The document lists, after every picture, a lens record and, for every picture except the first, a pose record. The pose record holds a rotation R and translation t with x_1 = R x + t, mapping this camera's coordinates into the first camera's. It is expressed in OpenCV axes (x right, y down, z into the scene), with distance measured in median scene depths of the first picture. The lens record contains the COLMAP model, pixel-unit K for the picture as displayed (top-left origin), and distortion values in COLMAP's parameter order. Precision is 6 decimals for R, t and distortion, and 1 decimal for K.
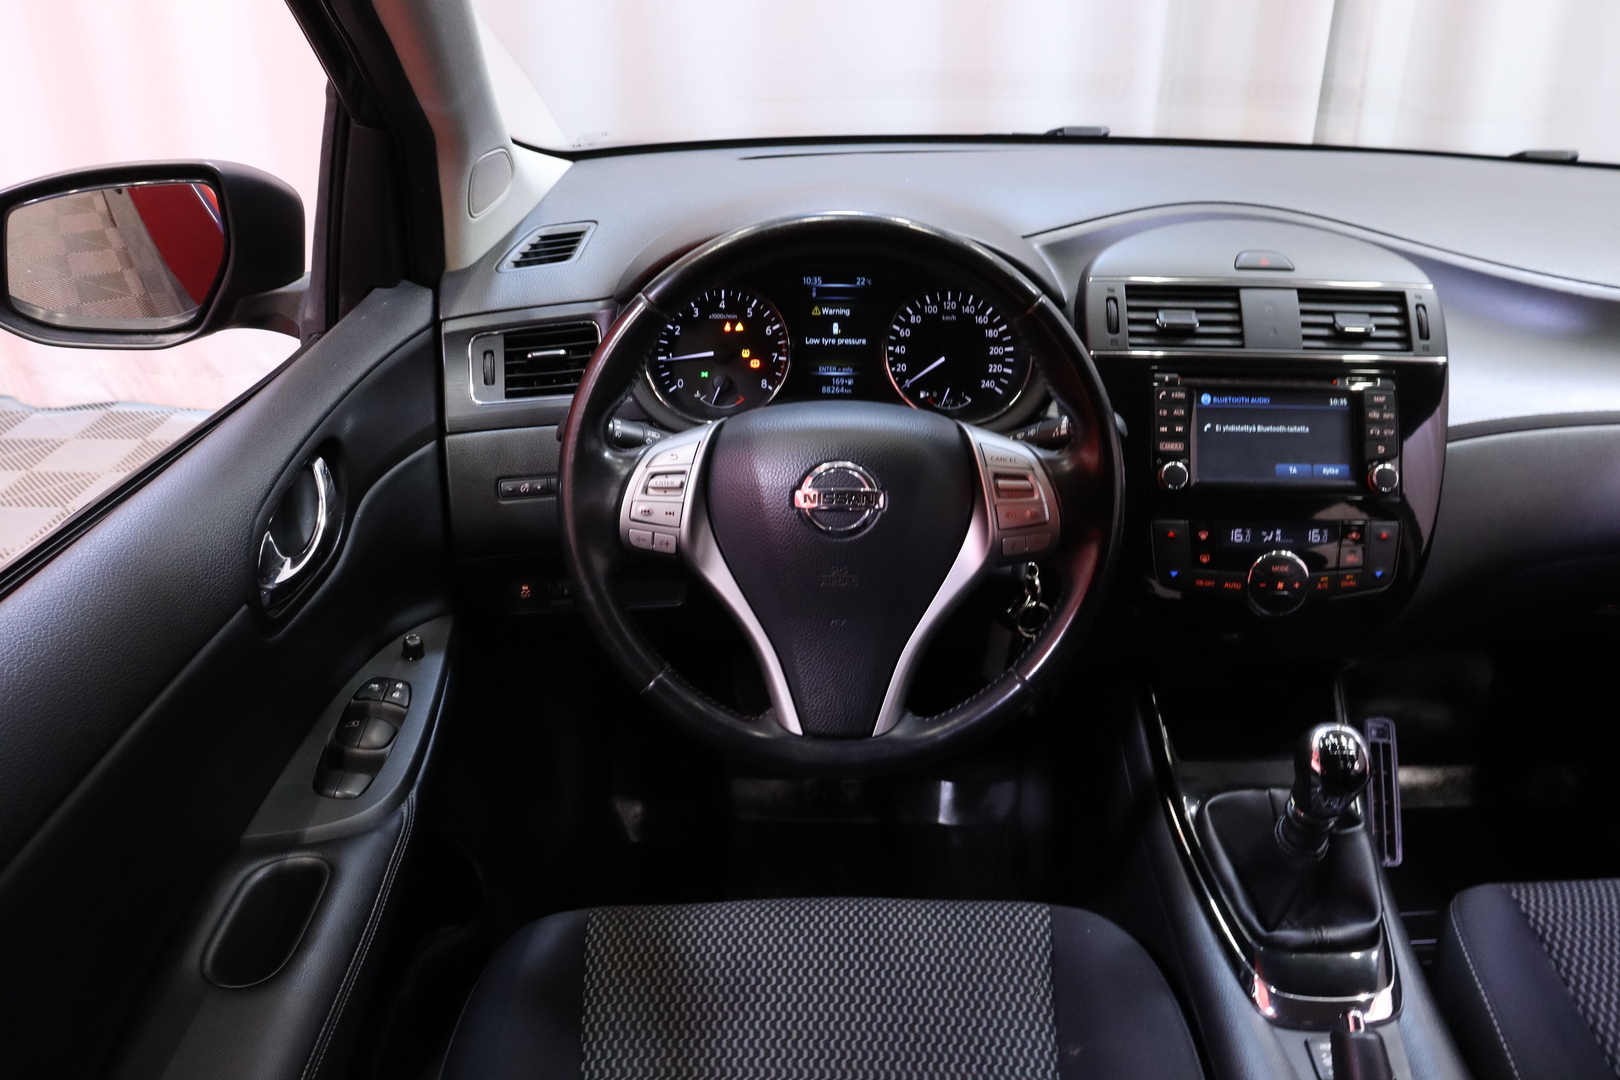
lens RADIAL K [[1303.5, 0, 786.3], [0, 1303.5, 545.1], [0, 0, 1]] dist [-0.193662, 0.136014]
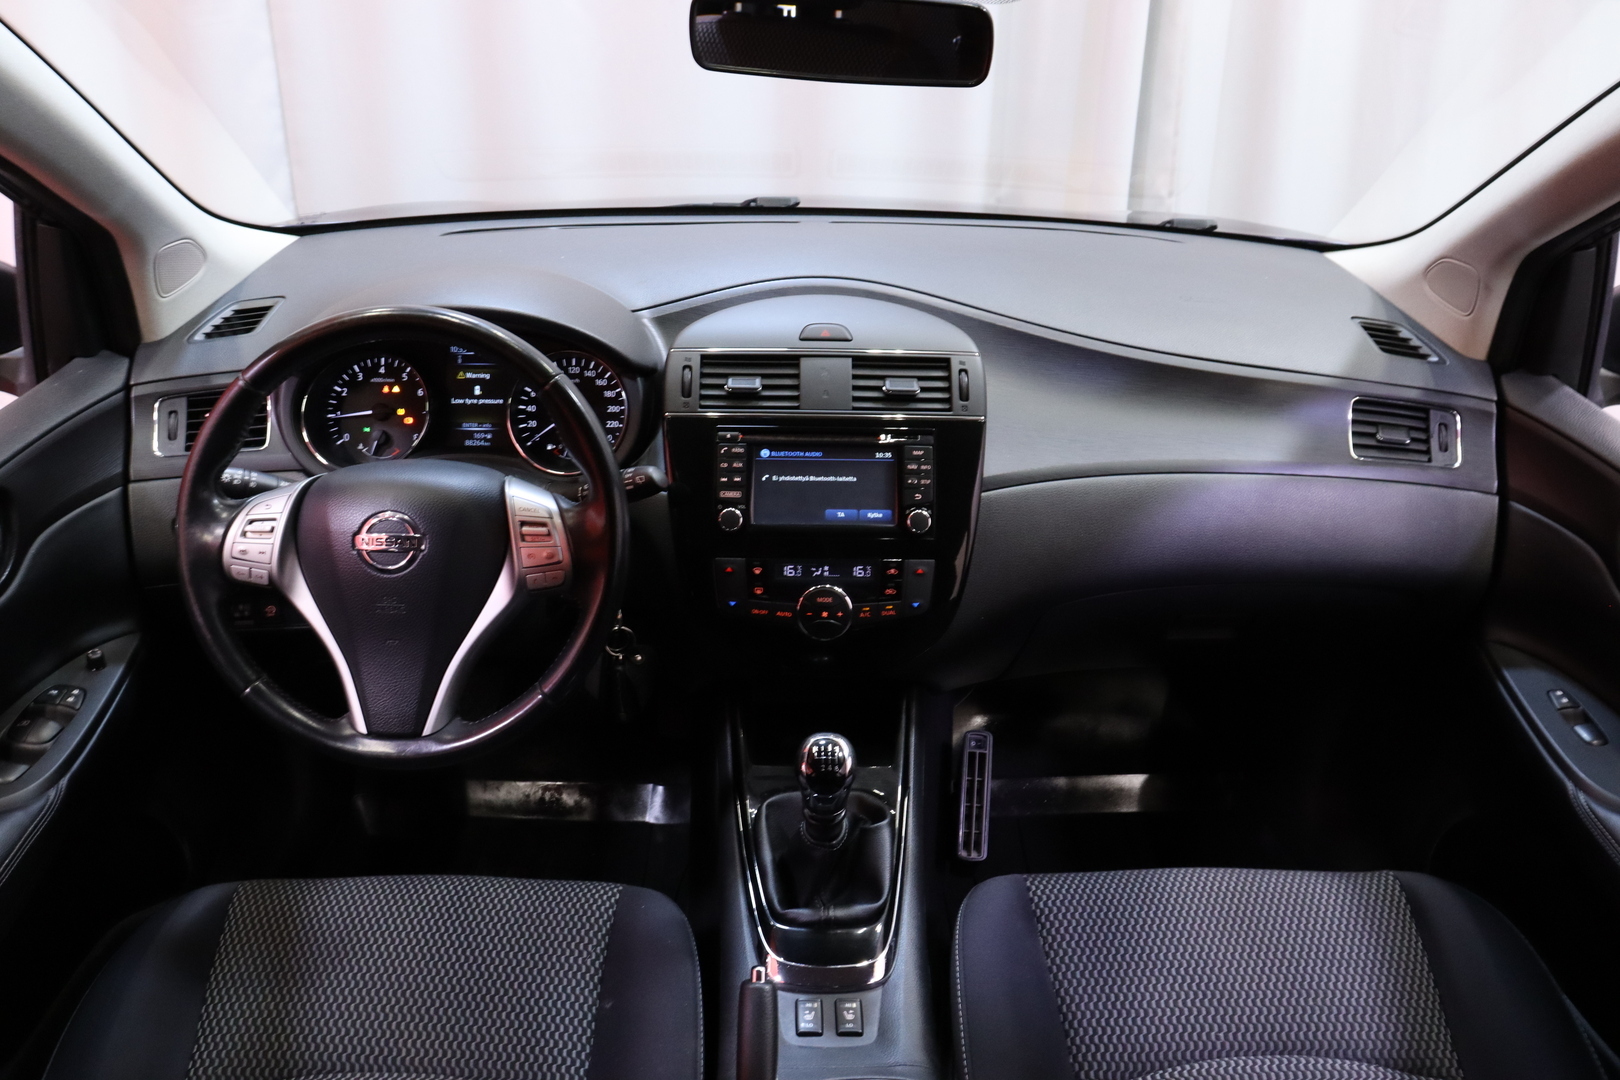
lens RADIAL K [[1303.5, 0, 814.6], [0, 1303.5, 537.2], [0, 0, 1]] dist [-0.193662, 0.136014]
pose [[0.998737, 0.004964, 0.049990, 0.312924], [-0.004048, 0.999822, -0.018415, -0.016111], [-0.050072, 0.018189, 0.998580, -0.185122]]
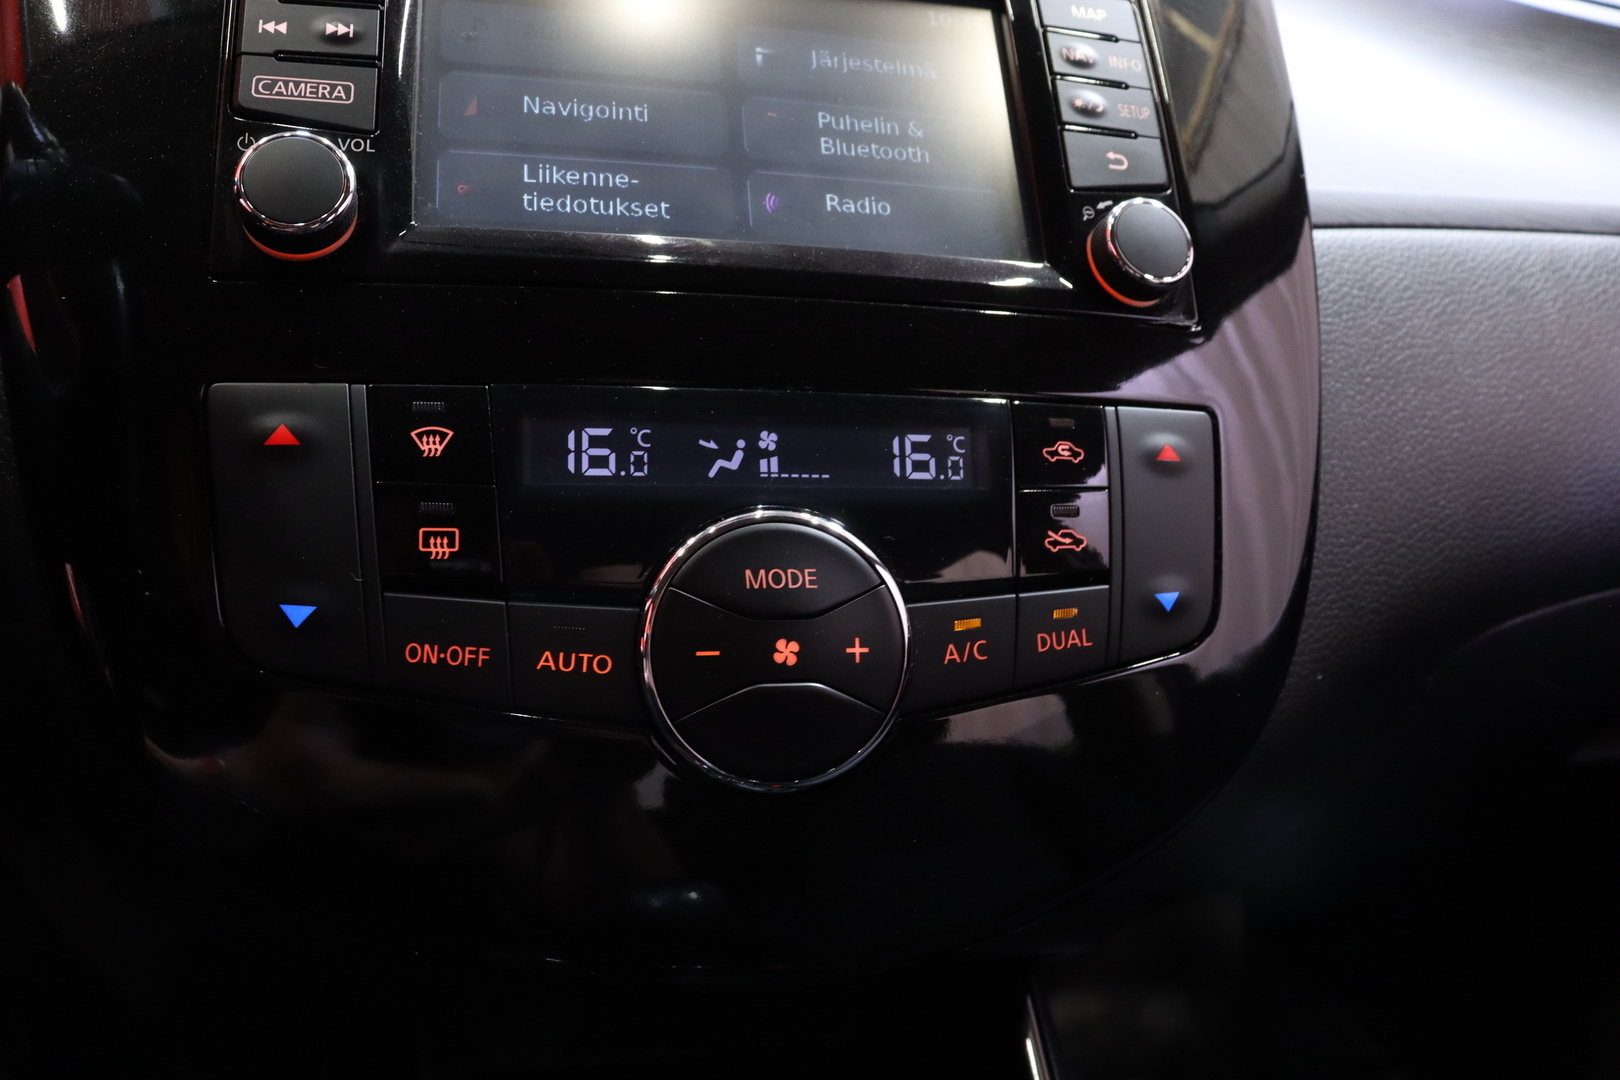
lens RADIAL K [[1303.5, 0, 821.3], [0, 1303.5, 564.2], [0, 0, 1]] dist [-0.193662, 0.136014]
pose [[0.947825, -0.002037, 0.318783, 0.313566], [0.070042, 0.976875, -0.202013, 0.062835], [-0.311000, 0.213802, 0.926050, 0.761003]]
